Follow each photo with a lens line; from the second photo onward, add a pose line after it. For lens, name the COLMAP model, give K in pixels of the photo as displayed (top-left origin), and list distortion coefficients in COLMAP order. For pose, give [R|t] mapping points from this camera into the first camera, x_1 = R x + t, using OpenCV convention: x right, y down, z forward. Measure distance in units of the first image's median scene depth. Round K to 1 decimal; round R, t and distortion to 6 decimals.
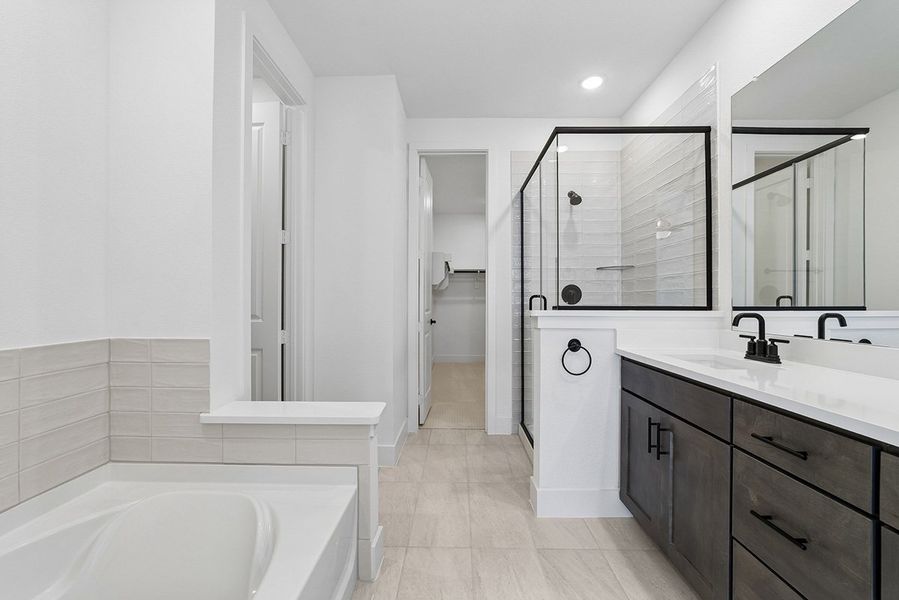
lens RADIAL K [[349.5, 0, 448.4], [0, 349.5, 298.0], [0, 0, 1]] dist [-0.013507, 0.000873]
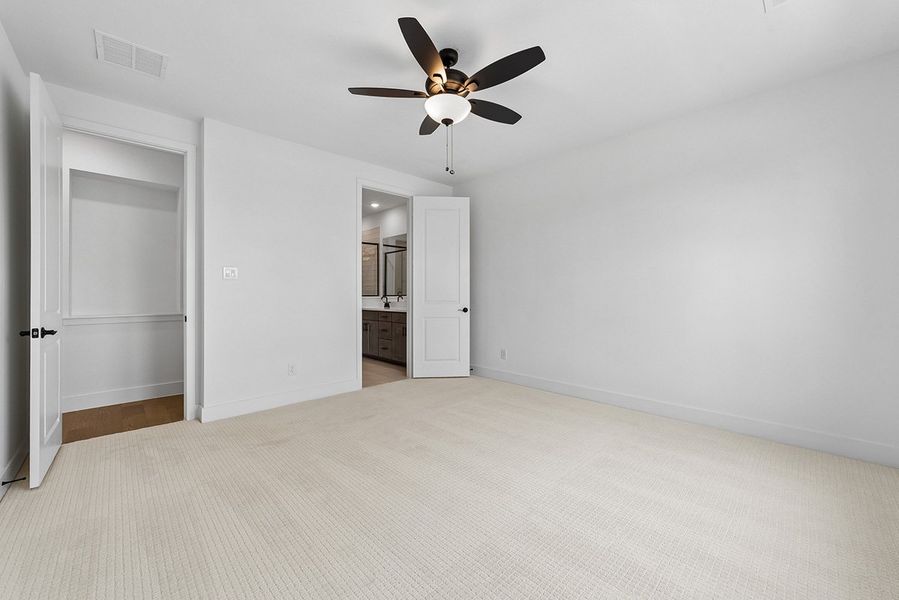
lens RADIAL K [[349.5, 0, 448.4], [0, 349.5, 298.0], [0, 0, 1]] dist [-0.013507, 0.000873]
pose [[0.698896, -0.003136, 0.715217, -1.660575], [-0.010569, 0.999836, 0.014713, -0.005912], [-0.715145, -0.017842, 0.698748, -2.578645]]
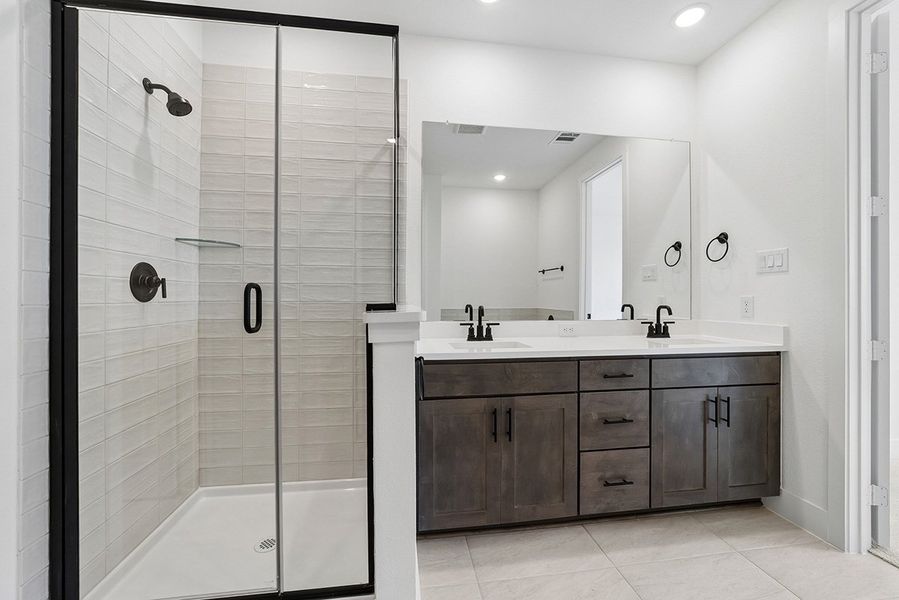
lens RADIAL K [[349.5, 0, 448.4], [0, 349.5, 298.0], [0, 0, 1]] dist [-0.013507, 0.000873]
pose [[-0.163272, -0.002469, 0.986578, -0.447734], [-0.012698, 0.999919, 0.000401, 0.015395], [-0.986499, -0.012462, -0.163290, 1.368721]]
